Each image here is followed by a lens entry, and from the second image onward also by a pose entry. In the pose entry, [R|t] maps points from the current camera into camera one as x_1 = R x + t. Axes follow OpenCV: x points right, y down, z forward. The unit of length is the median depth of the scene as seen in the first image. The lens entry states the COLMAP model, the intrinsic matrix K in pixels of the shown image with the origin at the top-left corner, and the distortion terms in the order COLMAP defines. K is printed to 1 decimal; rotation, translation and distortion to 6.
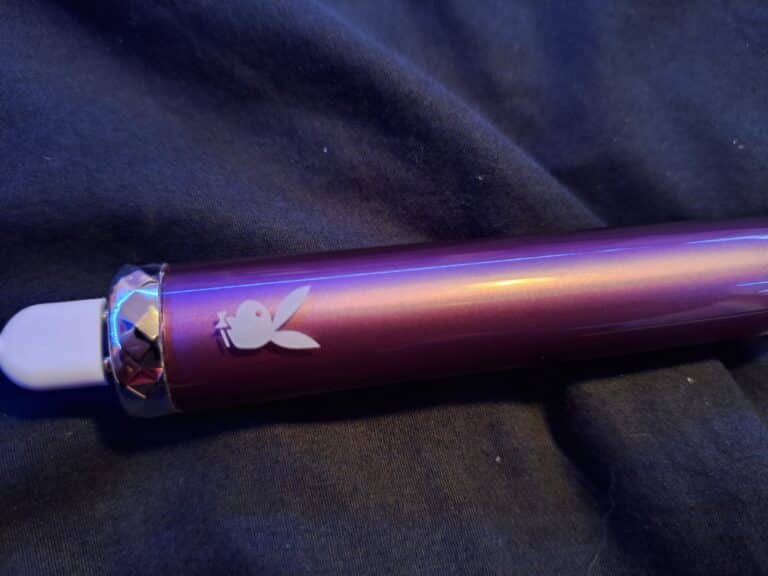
lens RADIAL K [[510.2, 0, 384.0], [0, 510.2, 288.0], [0, 0, 1]] dist [-0.044552, -0.002301]
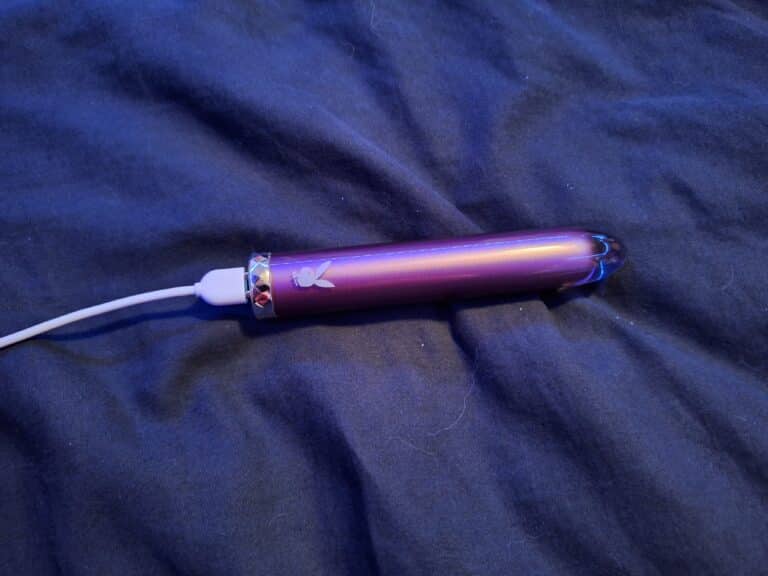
lens RADIAL K [[547.8, 0, 424.6], [0, 547.8, 288.8], [0, 0, 1]] dist [-0.007724, -0.002873]
pose [[0.998614, -0.007739, -0.052060, 0.340163], [0.006866, 0.999833, -0.016925, 0.137063], [0.052182, 0.016544, 0.998501, -1.227403]]
